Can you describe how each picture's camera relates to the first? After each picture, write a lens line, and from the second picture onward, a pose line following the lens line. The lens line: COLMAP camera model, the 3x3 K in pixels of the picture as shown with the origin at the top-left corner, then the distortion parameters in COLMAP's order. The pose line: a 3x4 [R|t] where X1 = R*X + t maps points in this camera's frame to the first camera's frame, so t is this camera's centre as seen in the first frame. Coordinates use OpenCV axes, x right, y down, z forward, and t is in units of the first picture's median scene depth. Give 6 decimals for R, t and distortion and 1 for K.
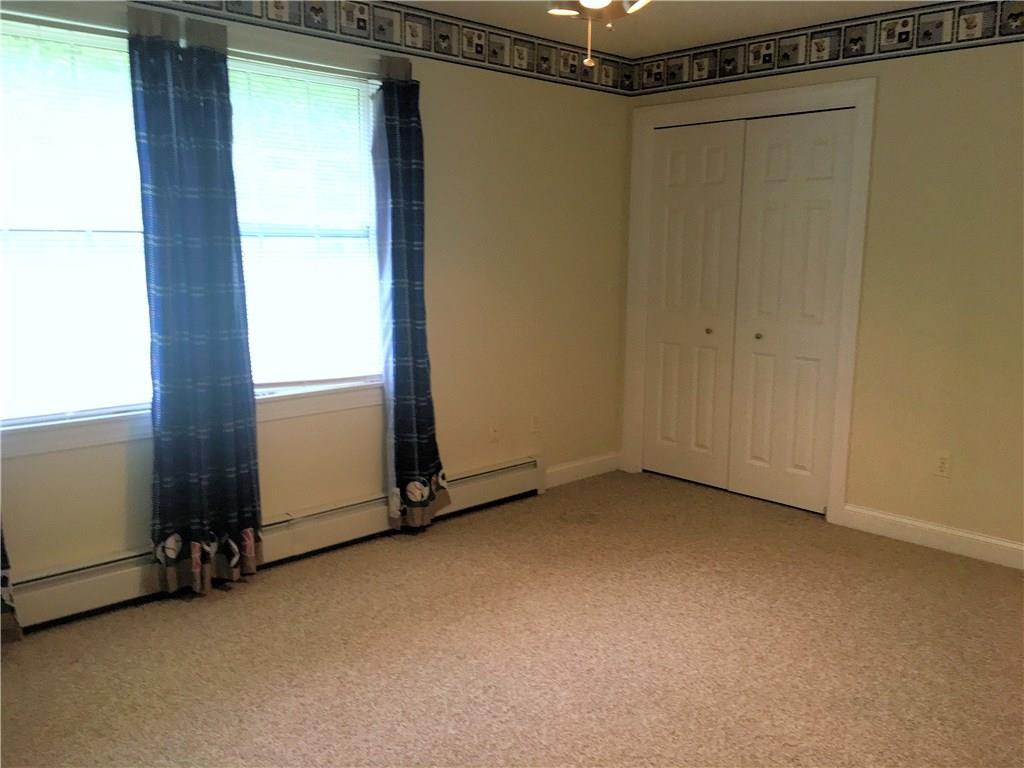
lens RADIAL K [[864.3, 0, 509.3], [0, 864.3, 386.3], [0, 0, 1]] dist [0.062505, -0.088710]
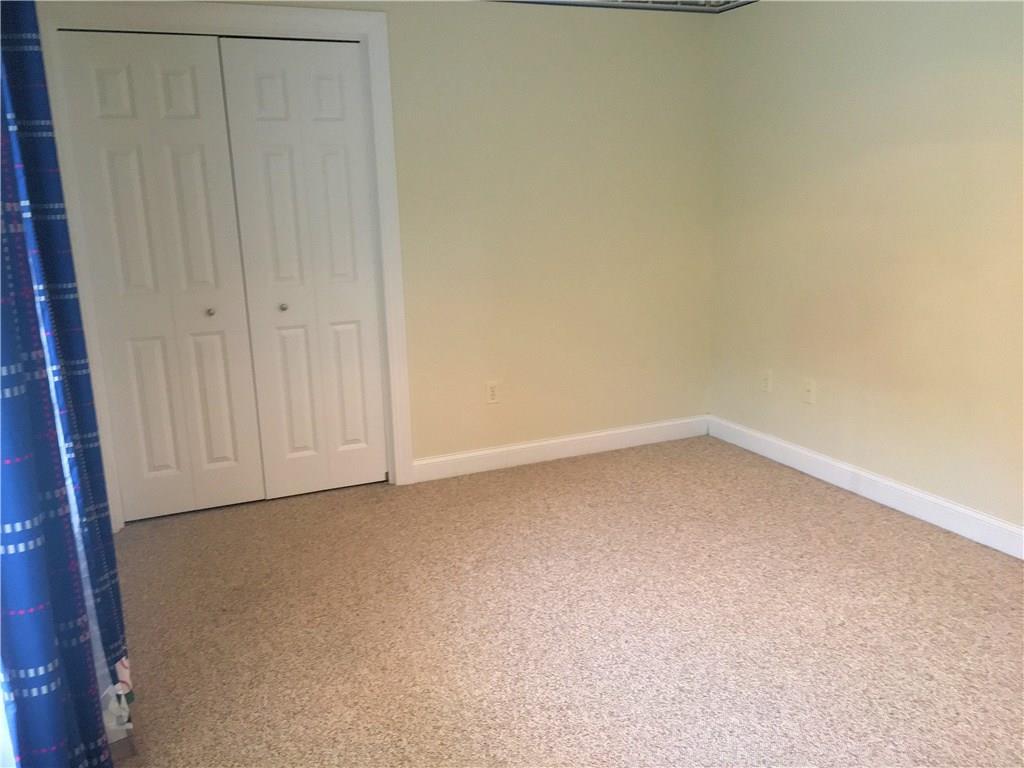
lens RADIAL K [[864.3, 0, 509.3], [0, 864.3, 386.3], [0, 0, 1]] dist [0.062505, -0.088710]
pose [[0.355467, -0.229088, 0.906180, -0.431152], [0.190734, 0.966877, 0.169614, -0.088498], [-0.915021, 0.112547, 0.387388, 0.506253]]
